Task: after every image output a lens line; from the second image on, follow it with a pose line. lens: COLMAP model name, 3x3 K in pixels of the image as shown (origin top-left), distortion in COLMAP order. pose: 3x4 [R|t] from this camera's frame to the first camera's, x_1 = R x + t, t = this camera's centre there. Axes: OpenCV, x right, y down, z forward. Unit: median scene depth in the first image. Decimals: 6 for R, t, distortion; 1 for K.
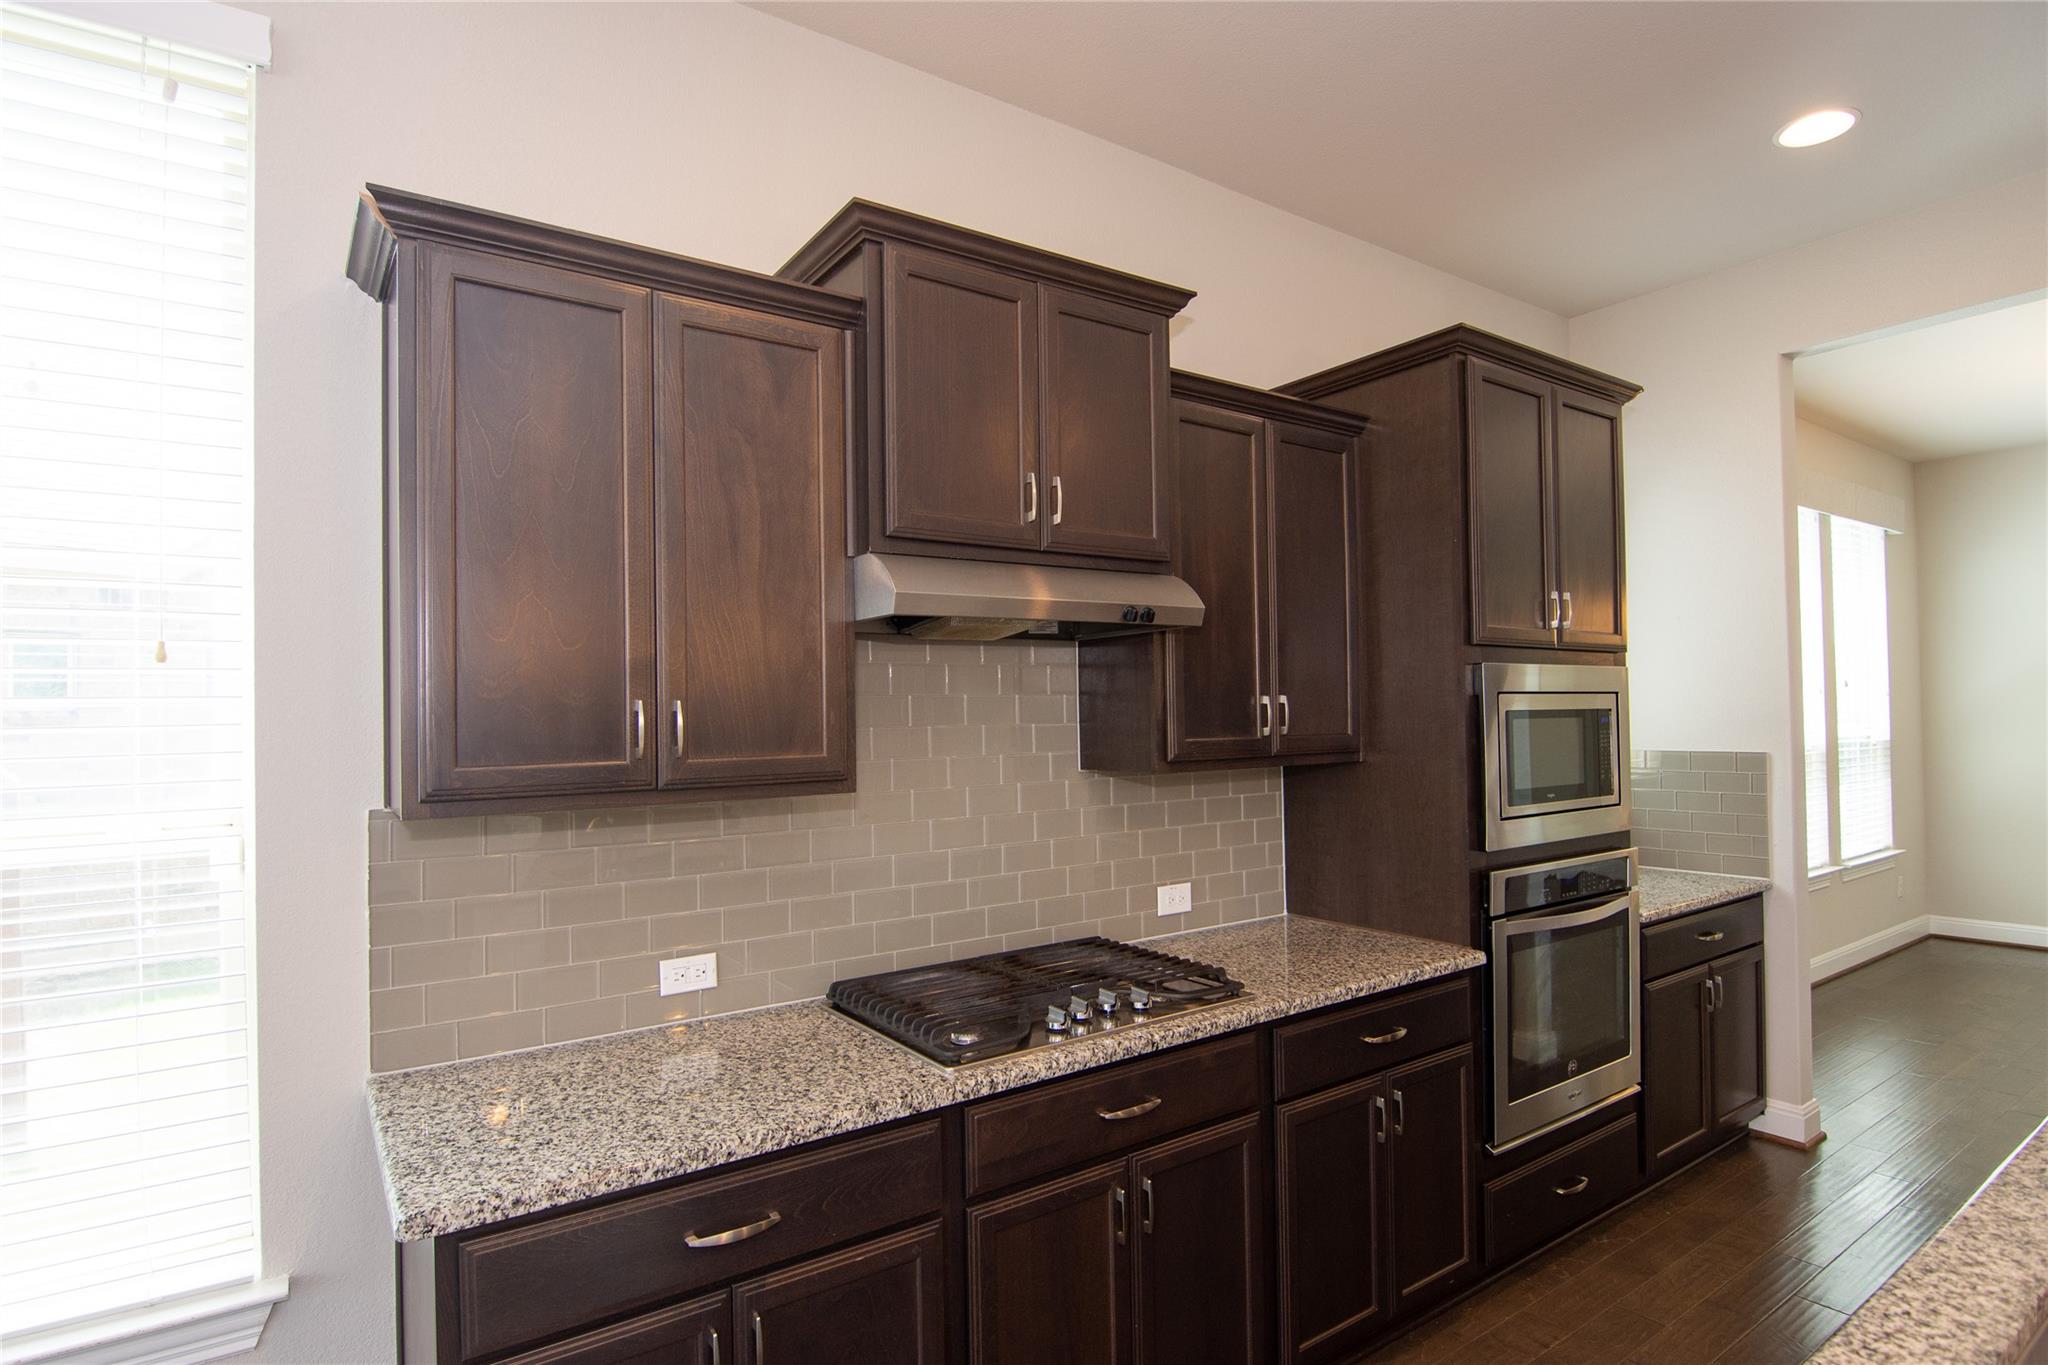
lens RADIAL K [[1062.0, 0, 1023.3], [0, 1062.0, 705.7], [0, 0, 1]] dist [-0.019383, -0.001136]
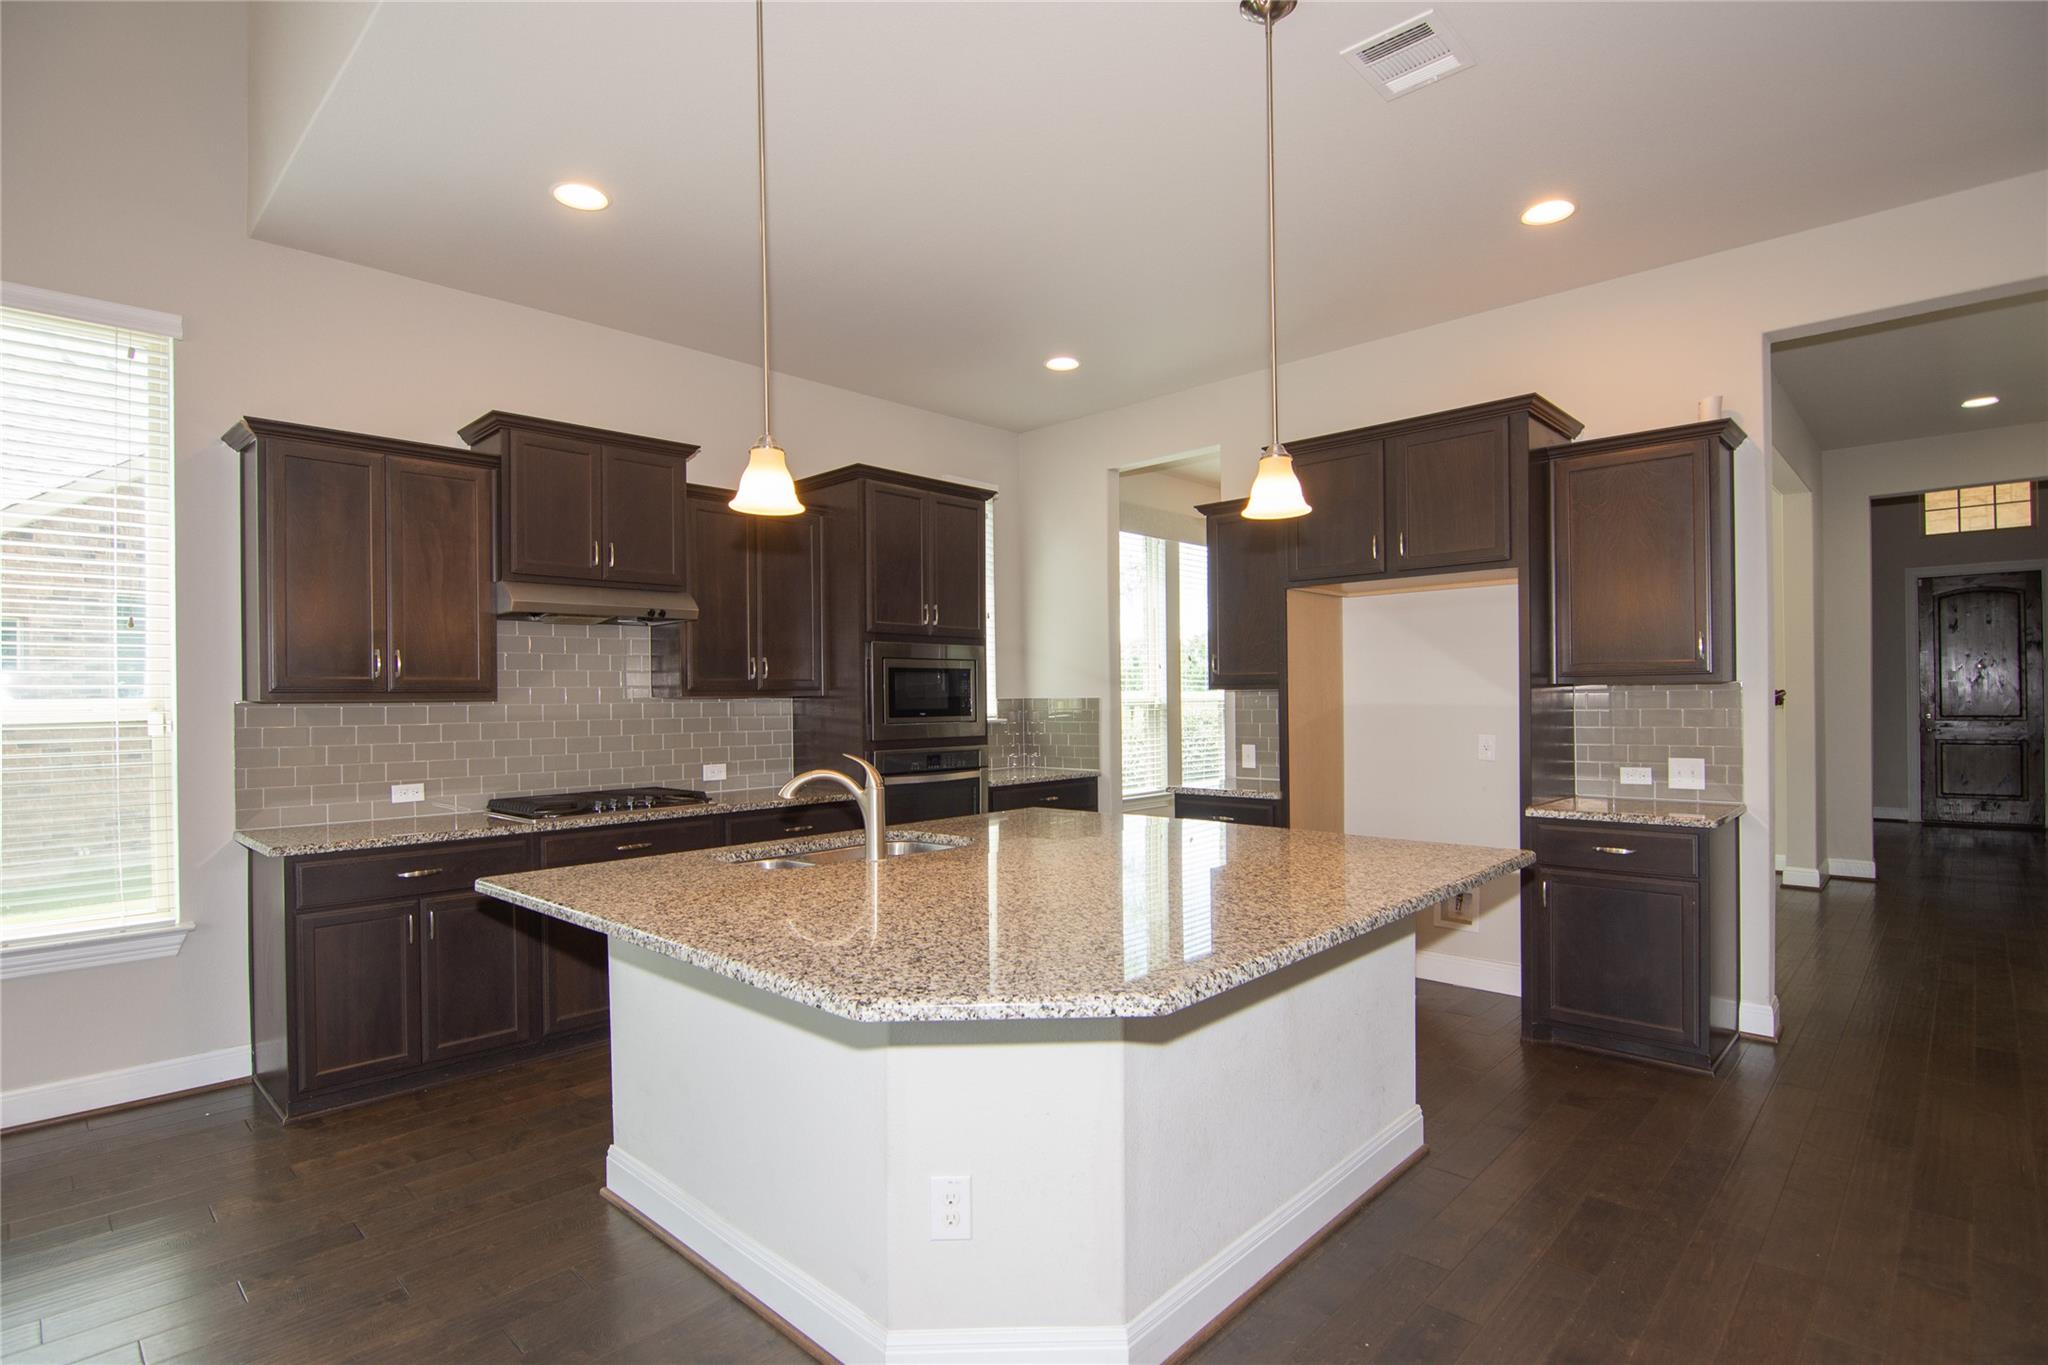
lens RADIAL K [[1006.4, 0, 1028.5], [0, 1006.4, 706.6], [0, 0, 1]] dist [-0.026204, -0.000542]
pose [[0.978587, 0.003747, 0.205802, 0.456966], [-0.006686, 0.999885, 0.013587, 0.066006], [-0.205727, -0.014672, 0.978499, -1.108824]]
